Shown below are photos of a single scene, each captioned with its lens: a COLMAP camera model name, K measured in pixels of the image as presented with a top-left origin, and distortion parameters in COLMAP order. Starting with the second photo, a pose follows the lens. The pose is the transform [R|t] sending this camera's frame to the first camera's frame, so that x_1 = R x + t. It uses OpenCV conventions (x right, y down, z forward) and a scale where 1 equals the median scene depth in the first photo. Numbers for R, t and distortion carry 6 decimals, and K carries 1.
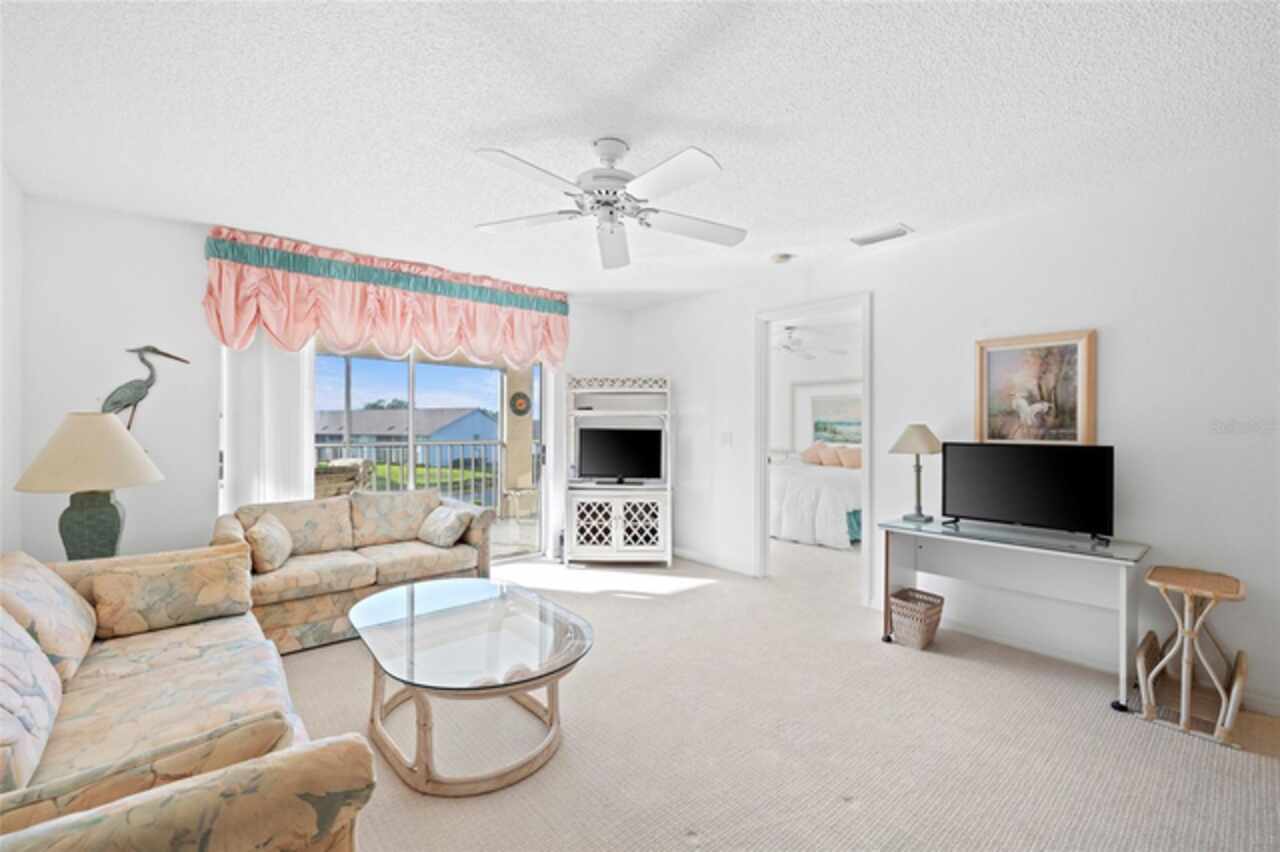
lens RADIAL K [[536.3, 0, 642.8], [0, 536.3, 425.2], [0, 0, 1]] dist [0.000202, 0.000306]
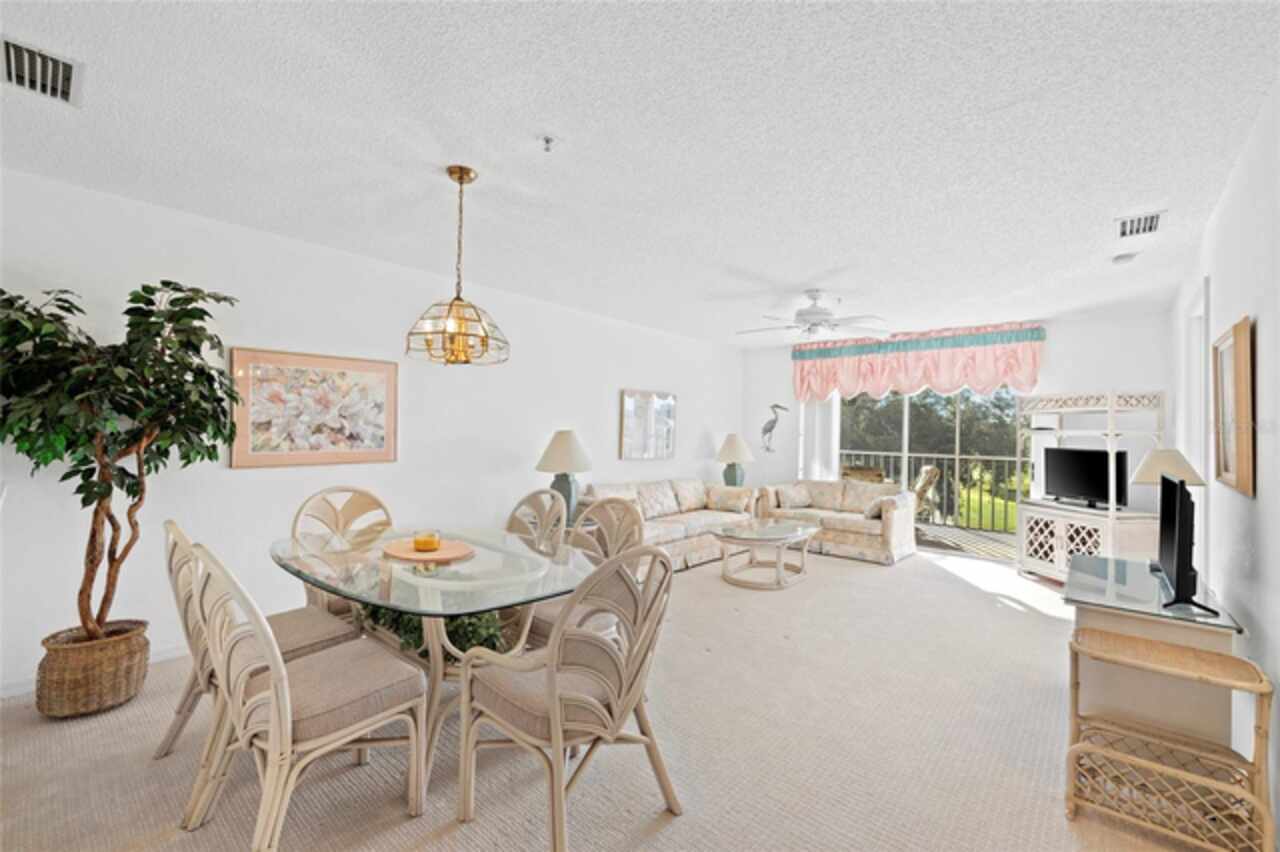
lens RADIAL K [[536.3, 0, 639.3], [0, 536.3, 424.5], [0, 0, 1]] dist [0.000202, 0.000306]
pose [[0.146250, -0.014276, -0.989145, 1.043788], [-0.012197, 0.999794, -0.016233, -0.015999], [0.989173, 0.014439, 0.146045, 0.087601]]
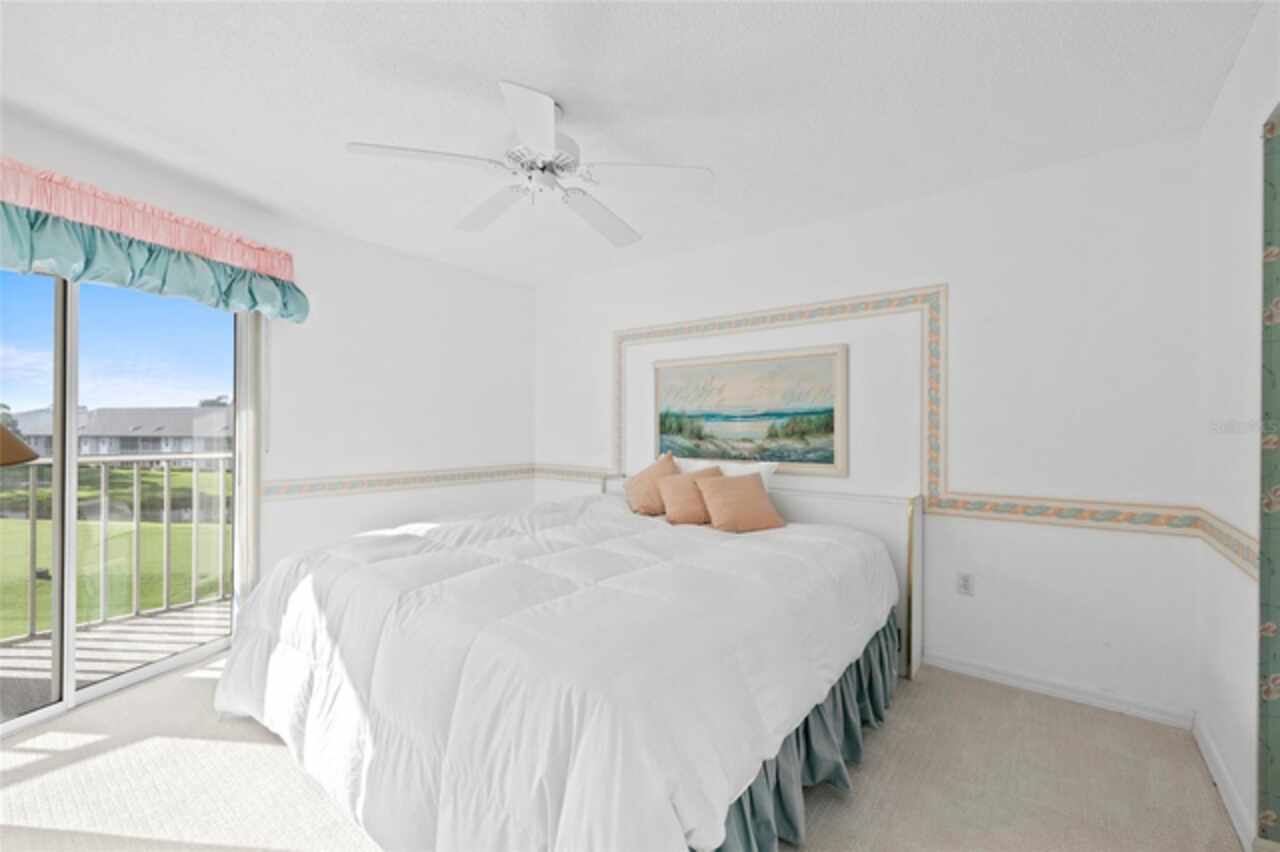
lens RADIAL K [[536.3, 0, 637.4], [0, 536.3, 425.4], [0, 0, 1]] dist [0.000202, 0.000306]
pose [[0.981365, 0.001672, 0.192144, 0.013070], [-0.001536, 0.999998, -0.000858, 0.000268], [-0.192145, 0.000547, 0.981366, 0.033499]]
